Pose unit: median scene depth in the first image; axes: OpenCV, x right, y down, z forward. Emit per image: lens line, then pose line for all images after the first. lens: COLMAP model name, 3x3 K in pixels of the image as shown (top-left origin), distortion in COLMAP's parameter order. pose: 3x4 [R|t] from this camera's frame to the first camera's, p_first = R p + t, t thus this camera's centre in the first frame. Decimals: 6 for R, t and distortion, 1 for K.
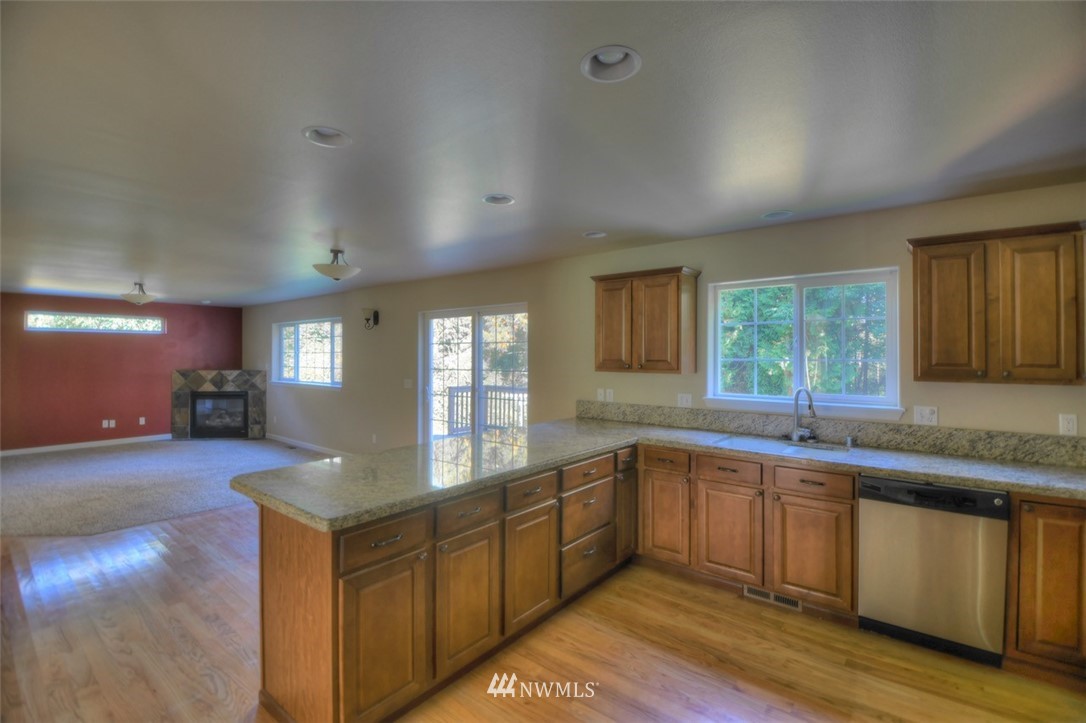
lens RADIAL K [[483.7, 0, 552.6], [0, 483.7, 353.7], [0, 0, 1]] dist [0.007910, -0.020828]
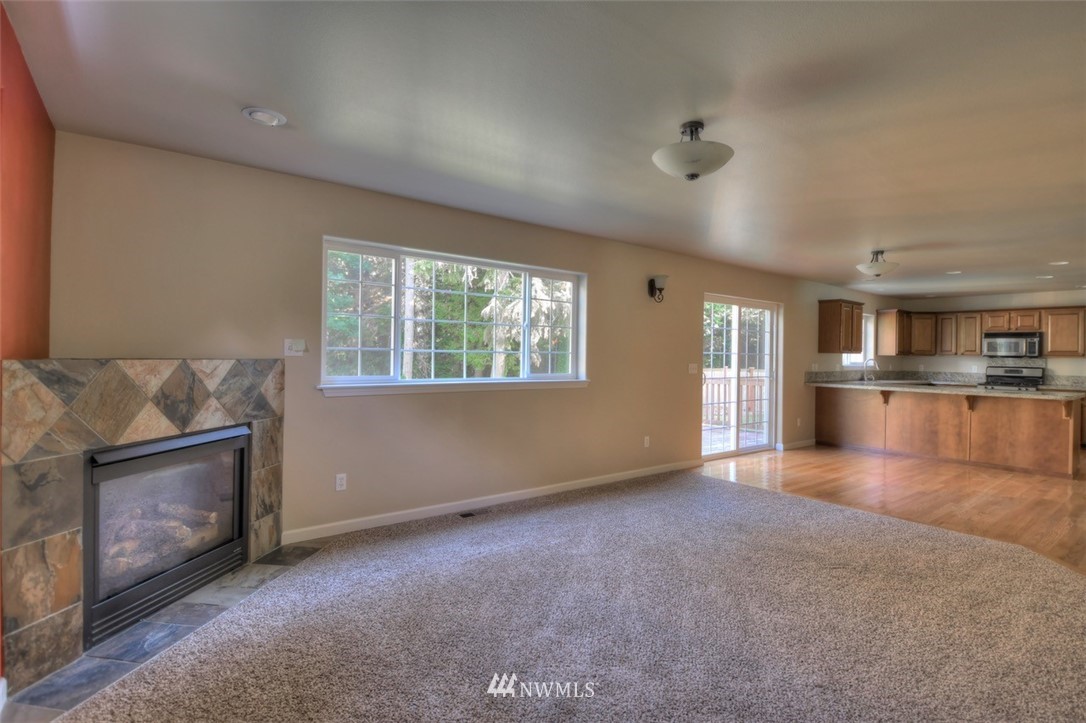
lens RADIAL K [[531.6, 0, 544.3], [0, 531.6, 359.1], [0, 0, 1]] dist [-0.026741, -0.000738]
pose [[0.244082, -0.003399, 0.969749, -1.872864], [-0.016454, 0.999835, 0.007646, 0.057465], [-0.969615, -0.017822, 0.243986, 1.450946]]
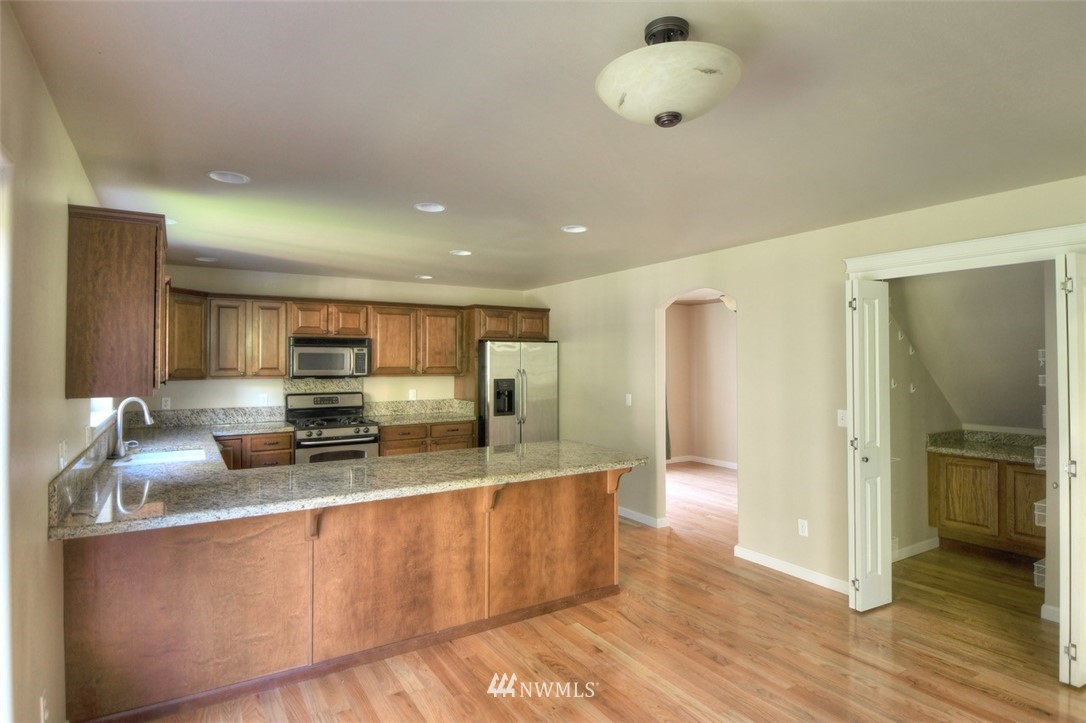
lens RADIAL K [[576.8, 0, 543.0], [0, 576.8, 361.5], [0, 0, 1]] dist [0.004471, 0.000213]
pose [[-0.946580, 0.003786, 0.322446, -0.460475], [0.003060, 0.999992, -0.002760, 0.003756], [-0.322453, -0.001626, -0.946584, 1.331216]]
